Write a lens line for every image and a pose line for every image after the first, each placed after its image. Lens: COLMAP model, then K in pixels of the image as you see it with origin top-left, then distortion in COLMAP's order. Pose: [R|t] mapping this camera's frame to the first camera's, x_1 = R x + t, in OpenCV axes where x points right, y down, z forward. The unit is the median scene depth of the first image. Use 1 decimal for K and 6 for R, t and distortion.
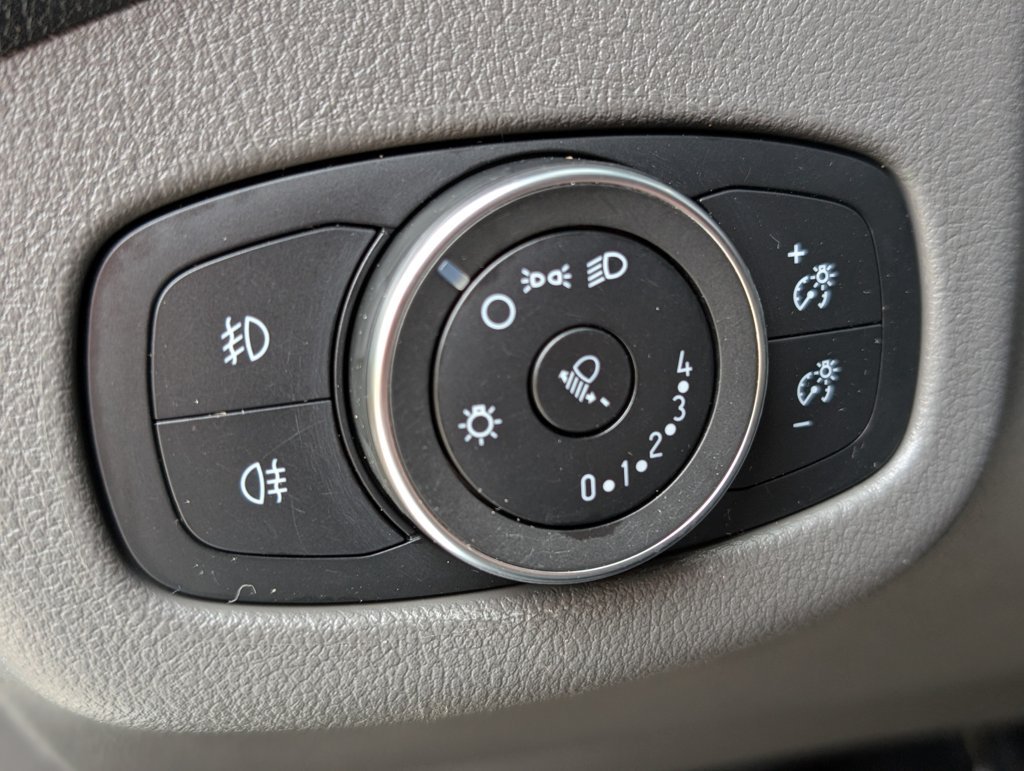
lens RADIAL K [[1122.9, 0, 513.4], [0, 1122.9, 385.2], [0, 0, 1]] dist [0.022630, 0.000000]
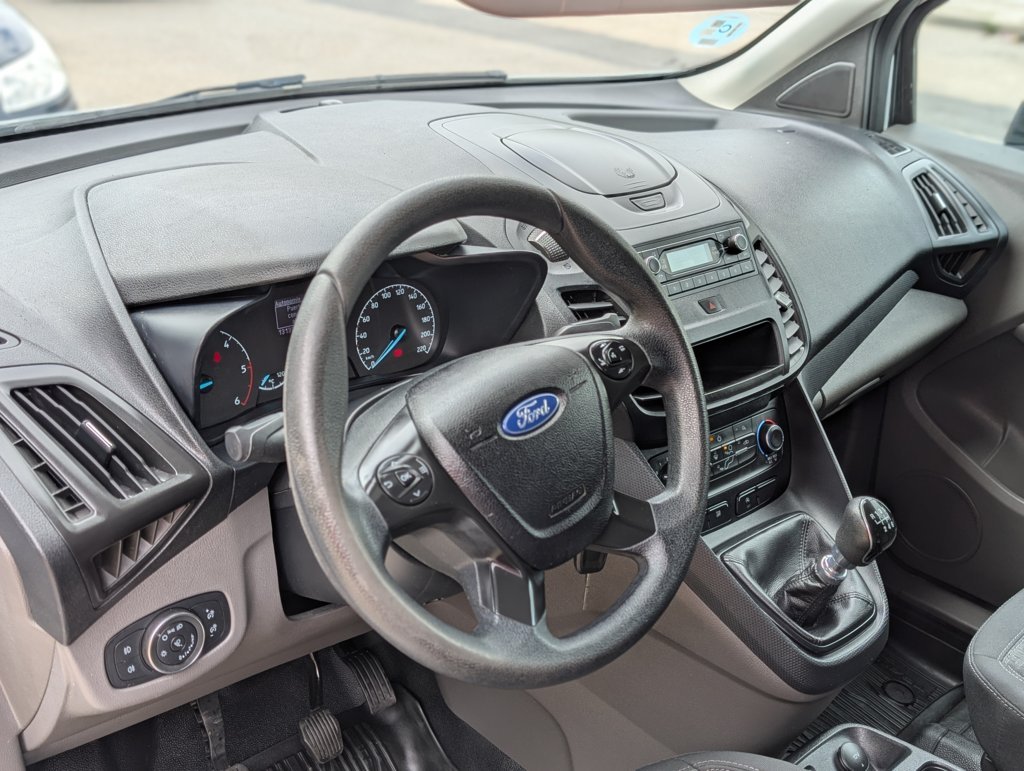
lens RADIAL K [[1122.9, 0, 512.8], [0, 1122.9, 387.5], [0, 0, 1]] dist [0.022630, 0.000000]
pose [[0.880261, -0.130397, 0.456220, -1.050465], [0.109589, 0.991373, 0.071905, -1.785300], [-0.461660, -0.013299, 0.886957, -5.901396]]
